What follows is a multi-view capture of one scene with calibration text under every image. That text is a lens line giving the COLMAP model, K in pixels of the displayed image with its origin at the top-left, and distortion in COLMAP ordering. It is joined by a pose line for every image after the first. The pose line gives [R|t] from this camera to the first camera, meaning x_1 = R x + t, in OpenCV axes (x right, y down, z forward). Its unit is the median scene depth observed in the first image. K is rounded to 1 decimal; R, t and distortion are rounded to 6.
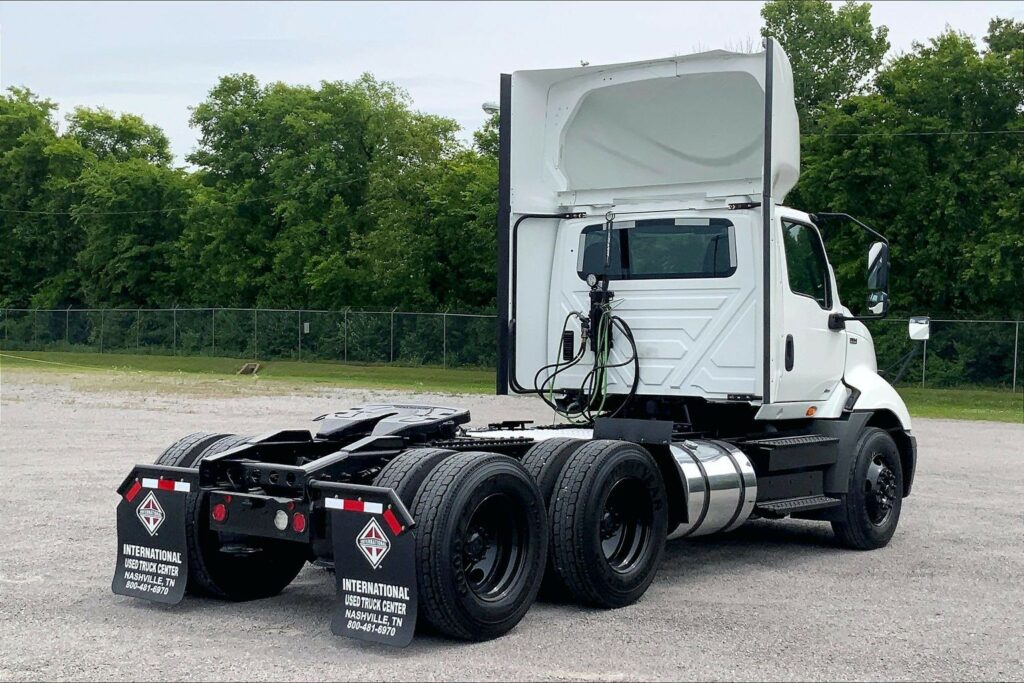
lens RADIAL K [[1493.0, 0, 512.0], [0, 1493.0, 341.5], [0, 0, 1]] dist [0.036328, 0.064305]
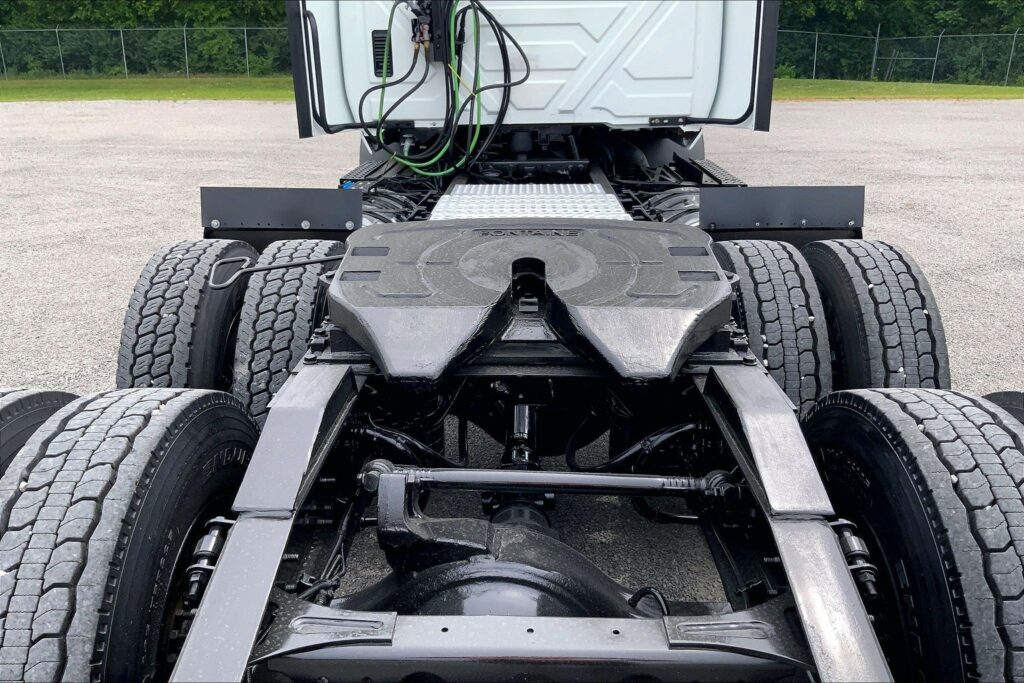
lens RADIAL K [[869.3, 0, 512.0], [0, 869.3, 341.5], [0, 0, 1]] dist [-0.007467, -0.007291]
pose [[0.814771, -0.207376, 0.541427, -0.160137], [0.020293, 0.943473, 0.330829, -0.003230], [-0.579427, -0.258563, 0.772923, 0.673545]]
